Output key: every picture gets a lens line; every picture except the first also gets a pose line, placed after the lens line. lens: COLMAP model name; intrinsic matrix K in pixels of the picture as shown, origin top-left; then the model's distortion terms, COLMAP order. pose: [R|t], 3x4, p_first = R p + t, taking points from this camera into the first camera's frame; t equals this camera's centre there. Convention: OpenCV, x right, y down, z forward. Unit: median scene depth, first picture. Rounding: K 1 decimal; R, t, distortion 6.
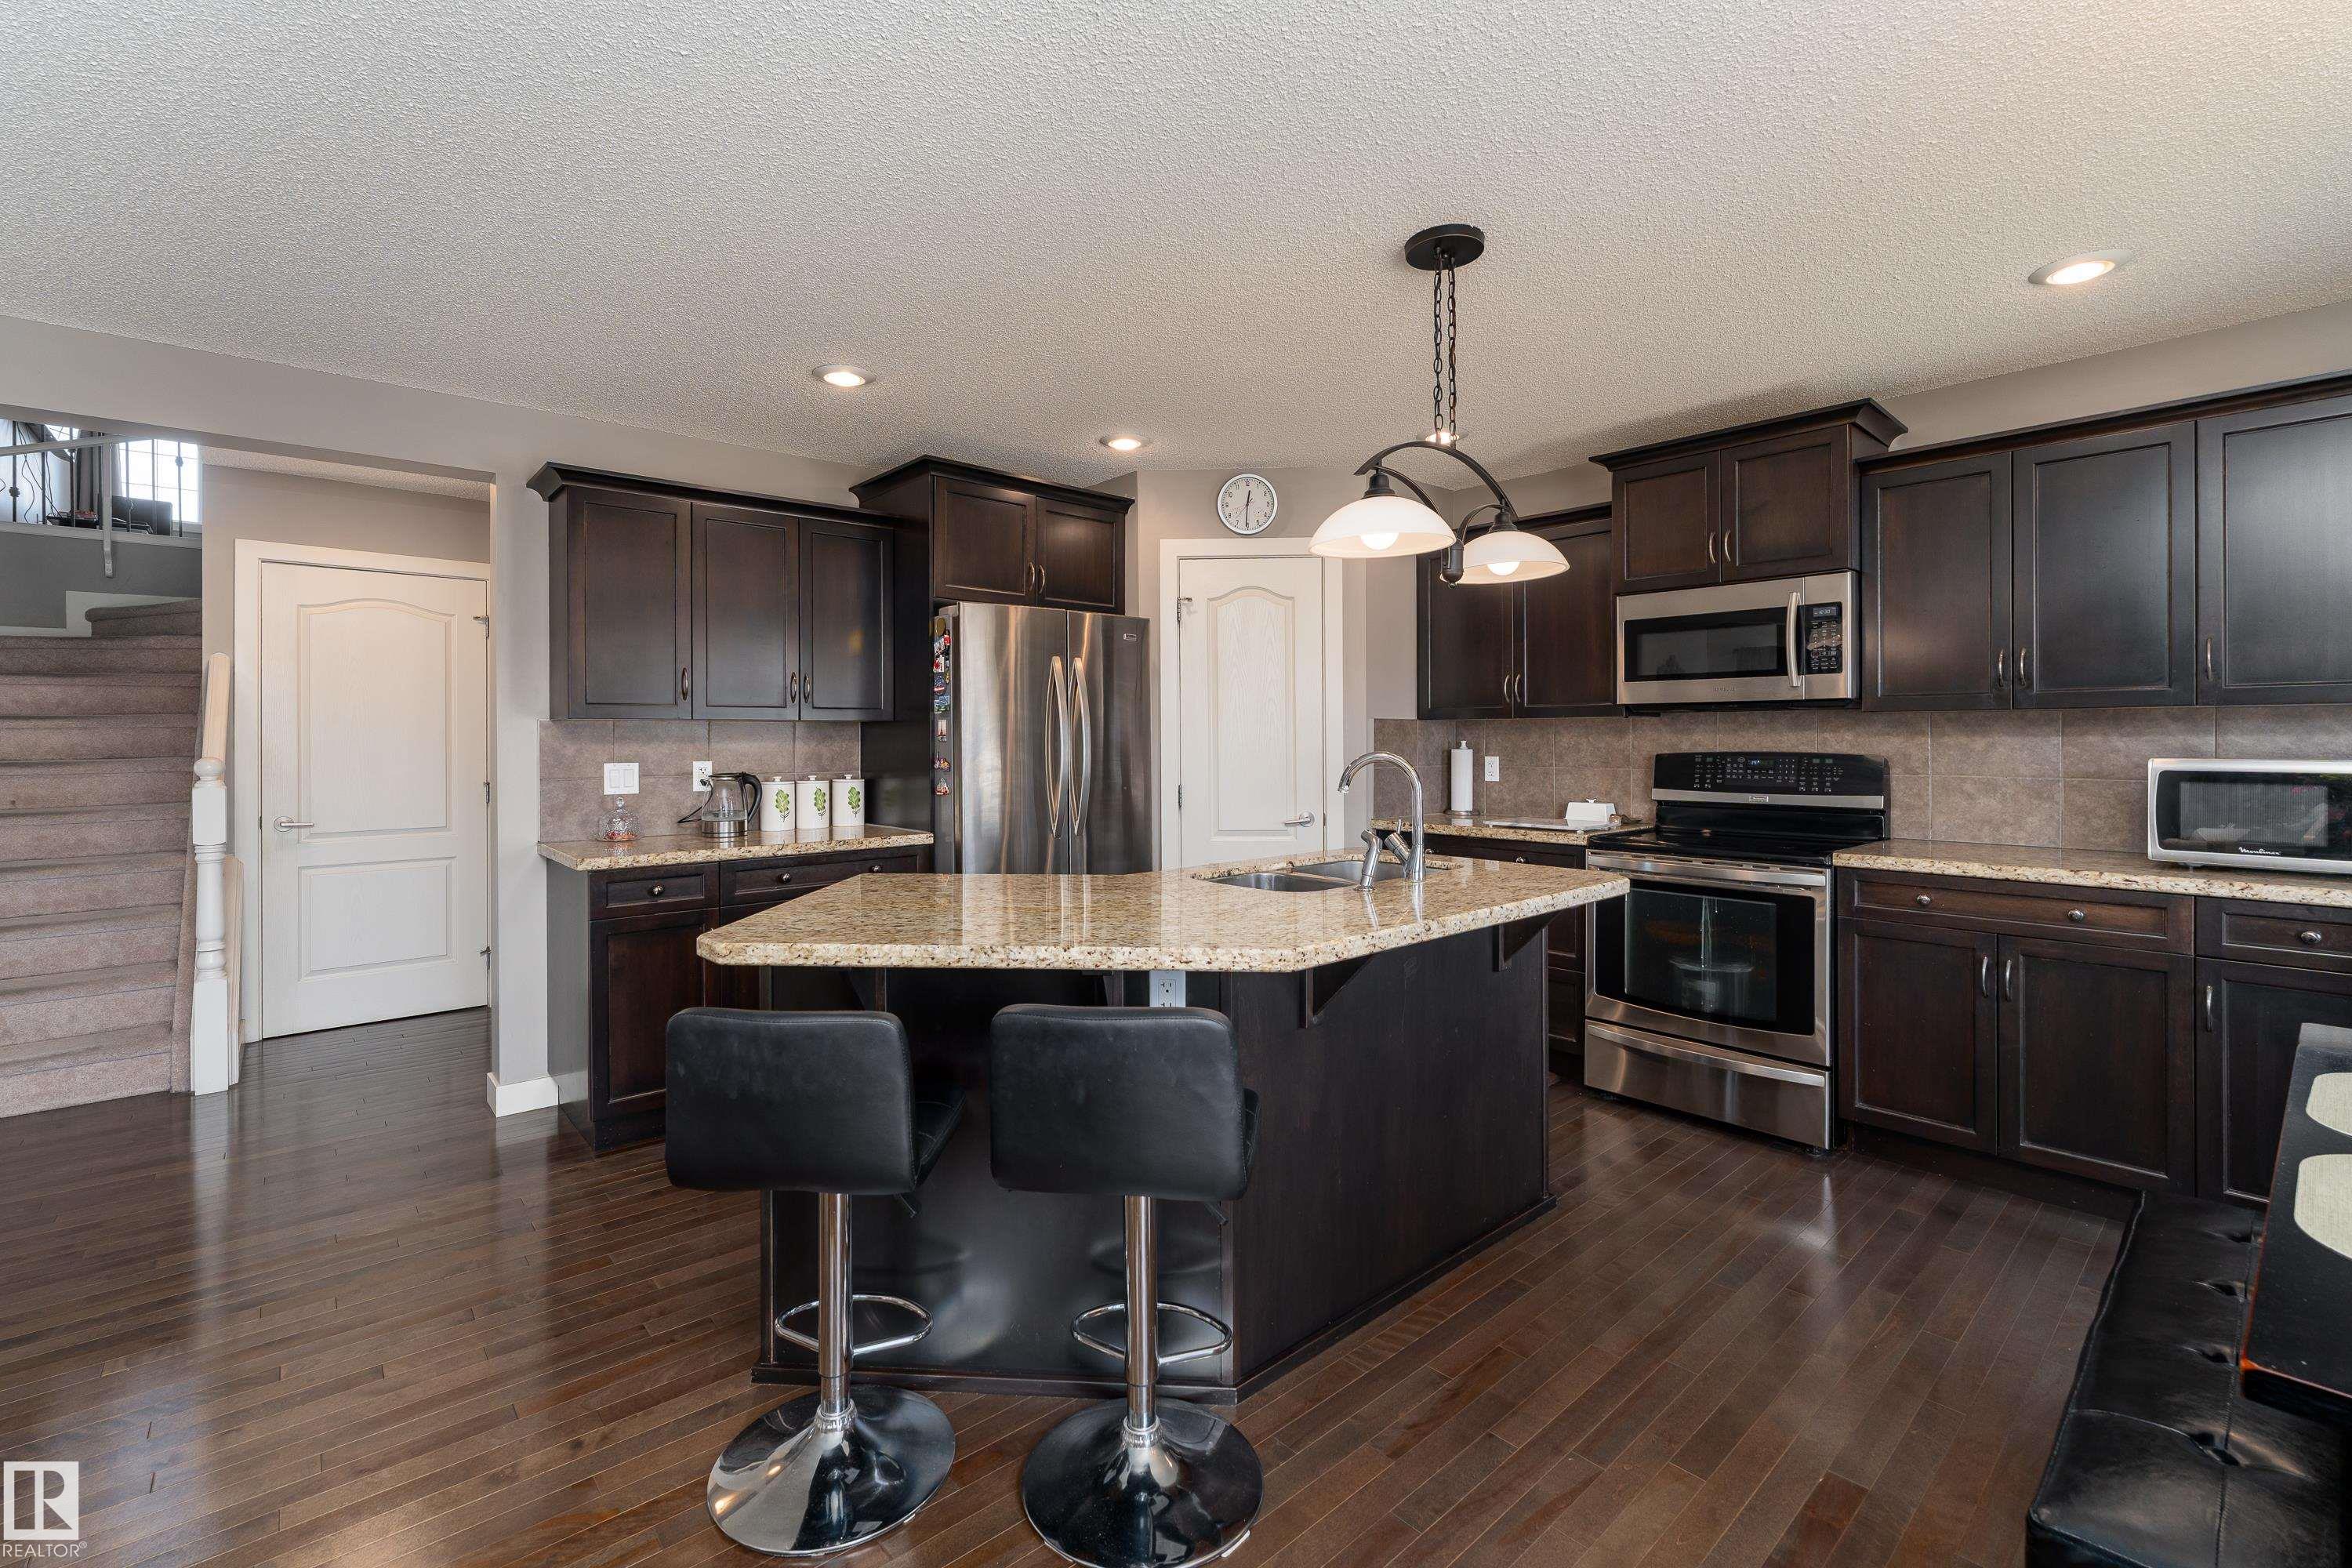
lens RADIAL K [[1031.9, 0, 1138.4], [0, 1031.9, 739.7], [0, 0, 1]] dist [-0.000322, -0.000542]
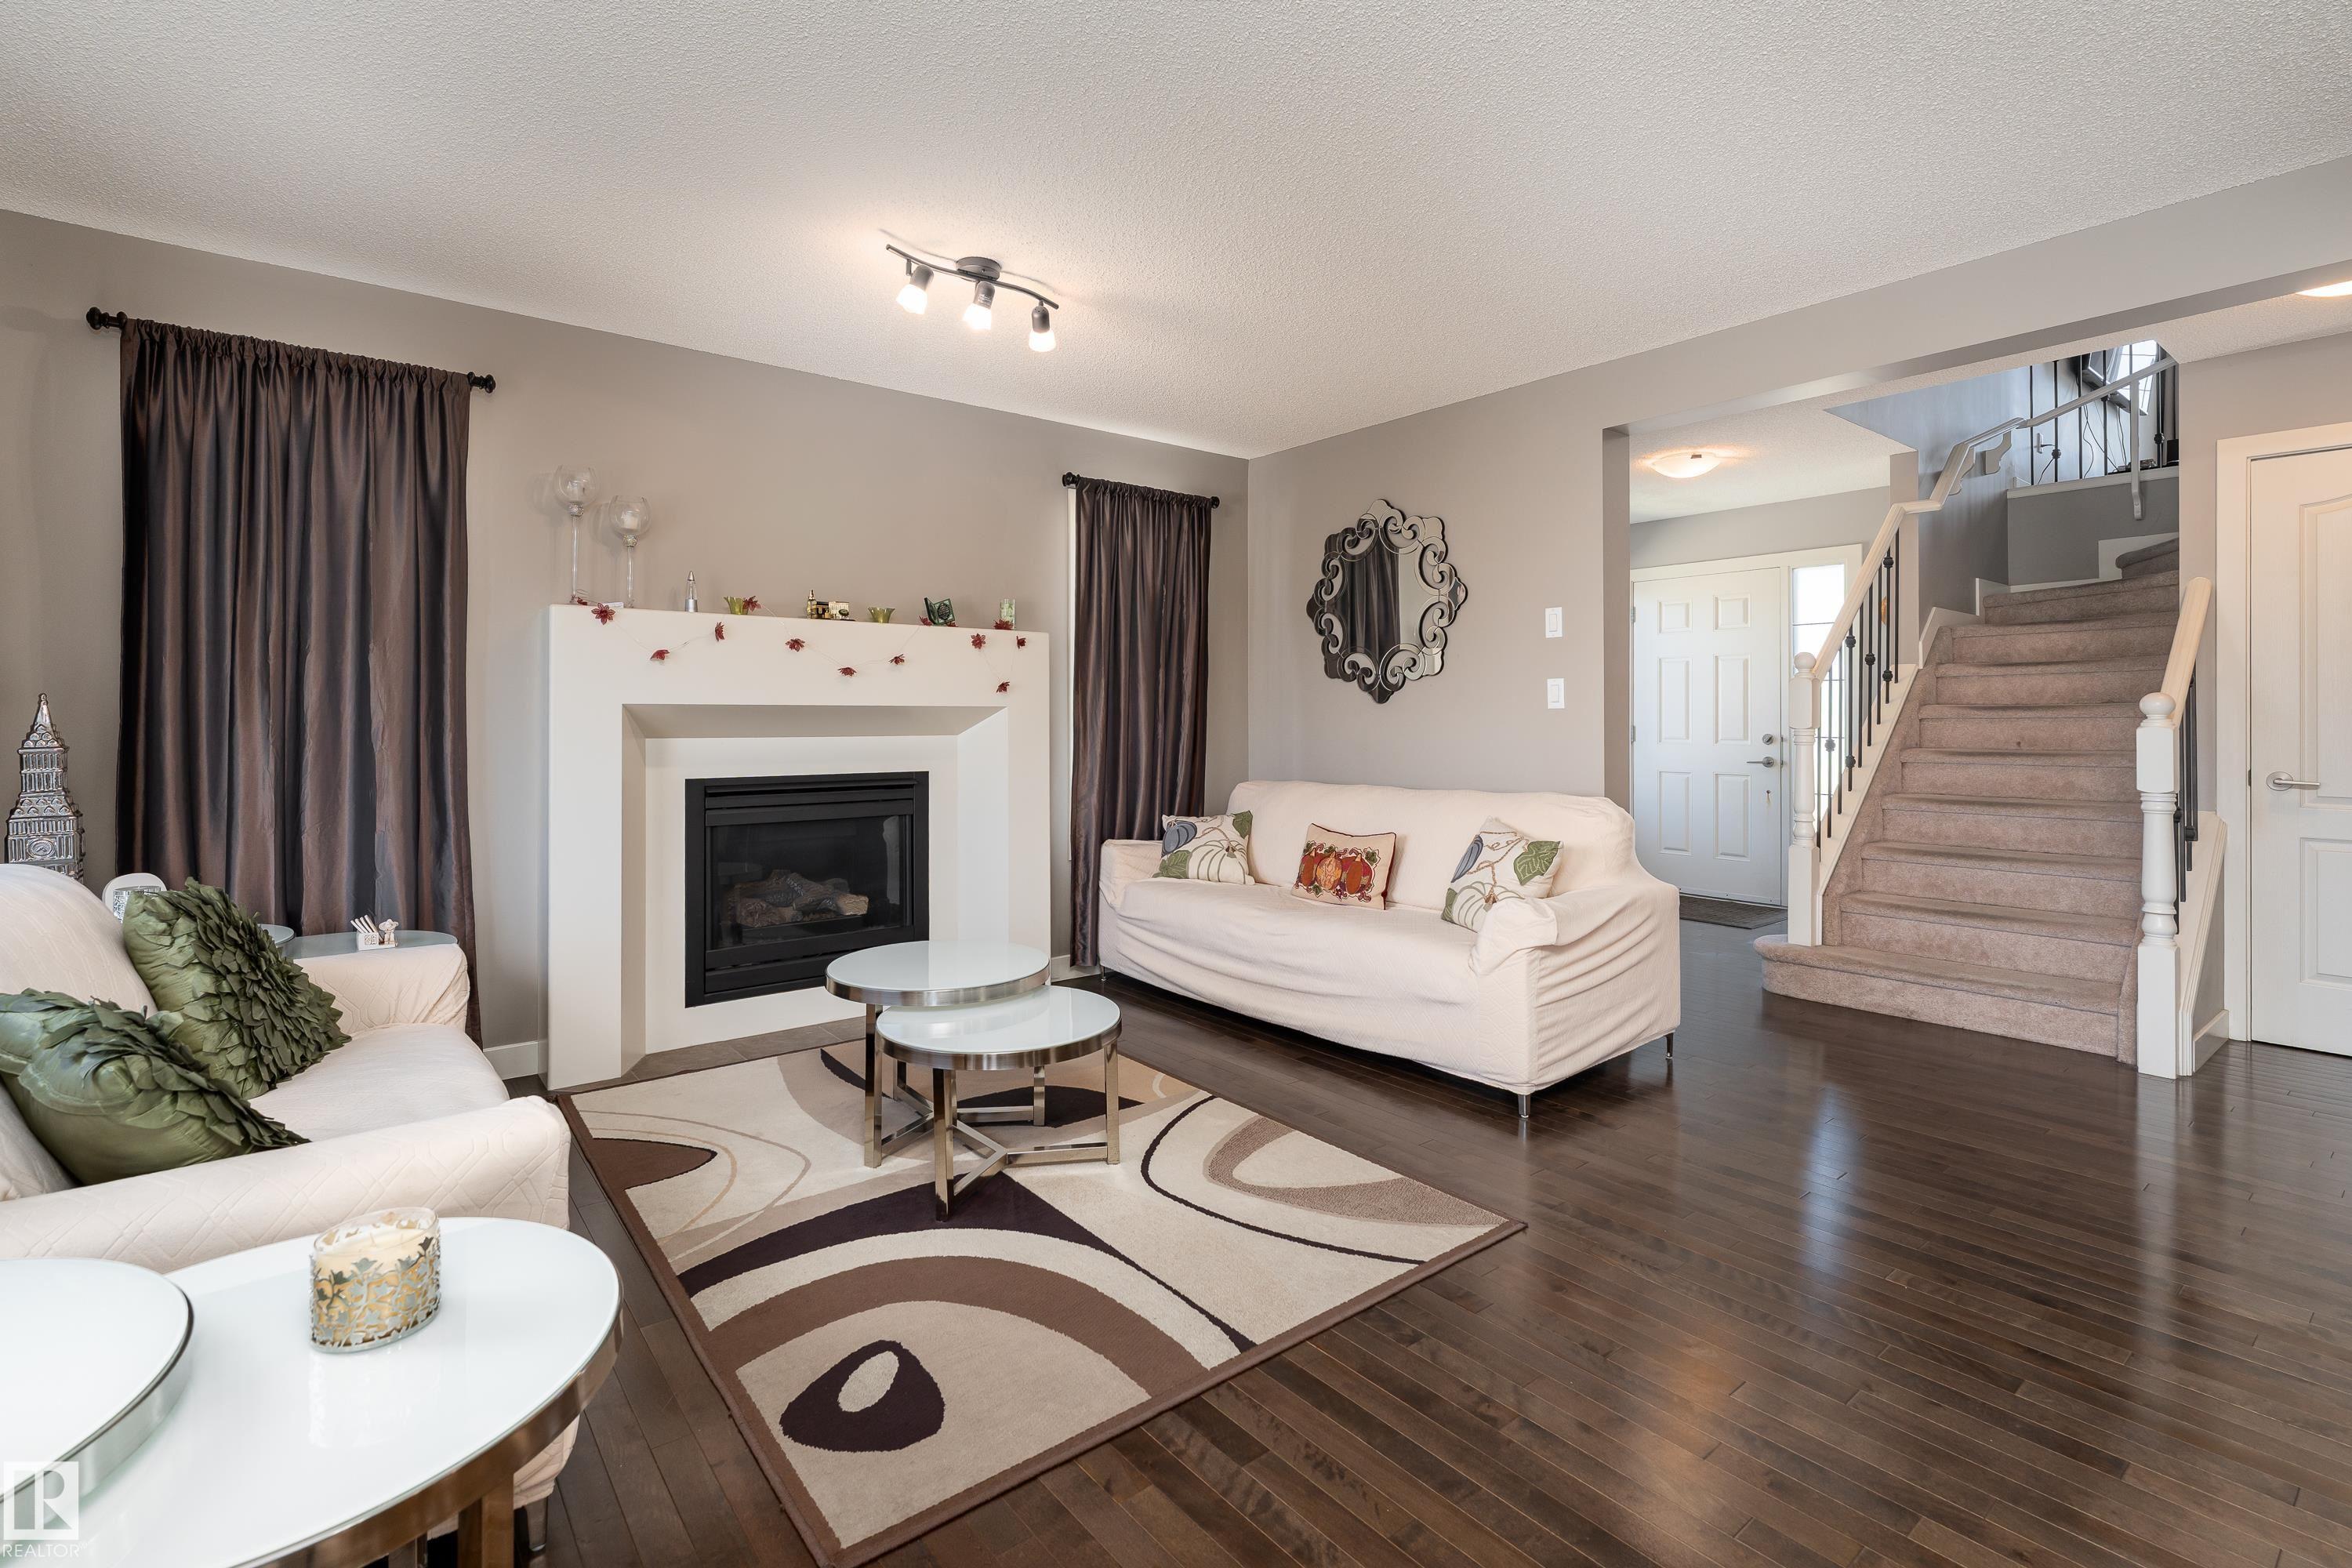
lens RADIAL K [[1064.1, 0, 1151.5], [0, 1064.1, 709.2], [0, 0, 1]] dist [-0.007447, -0.003895]
pose [[-0.048773, -0.002562, -0.998807, 0.038226], [-0.003118, 0.999992, -0.002413, 0.035486], [0.998805, 0.002997, -0.048780, 0.187228]]
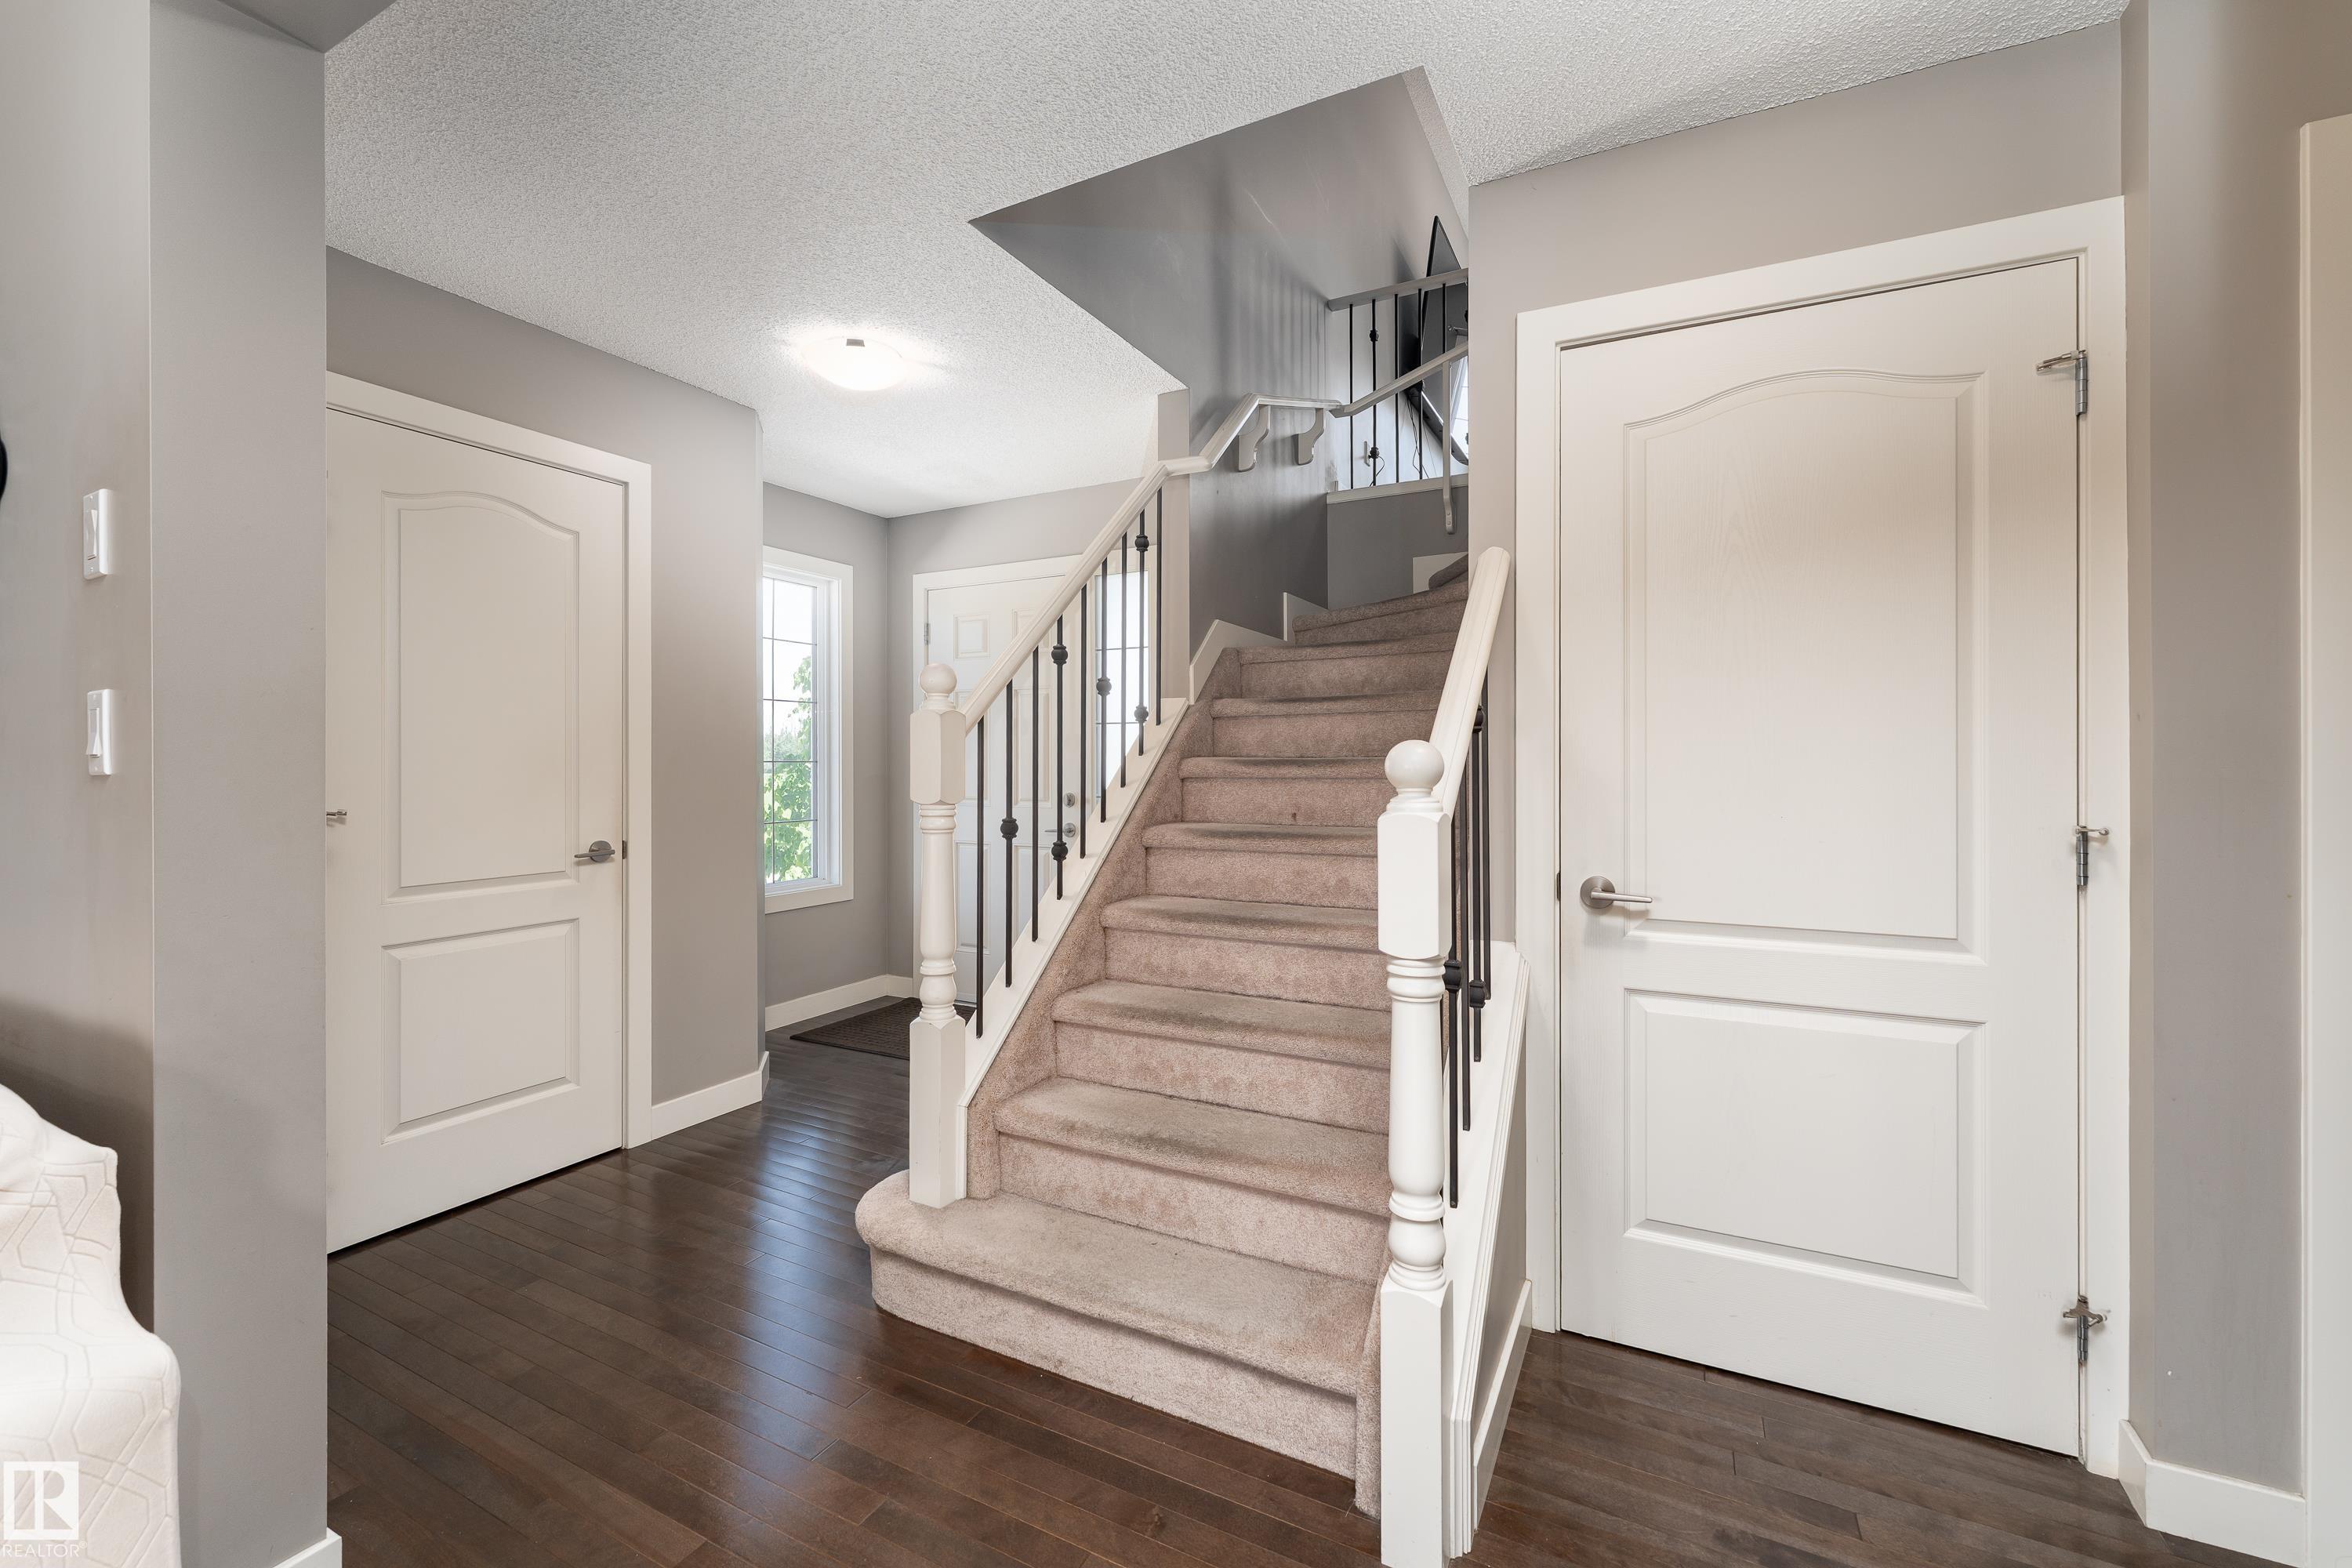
lens RADIAL K [[948.7, 0, 1183.8], [0, 948.7, 732.5], [0, 0, 1]] dist [-0.000990, -0.000244]
pose [[0.380742, -0.020785, -0.924448, -0.581337], [-0.006553, 0.999662, -0.025176, 0.023291], [0.924658, 0.015644, 0.380477, 0.769273]]
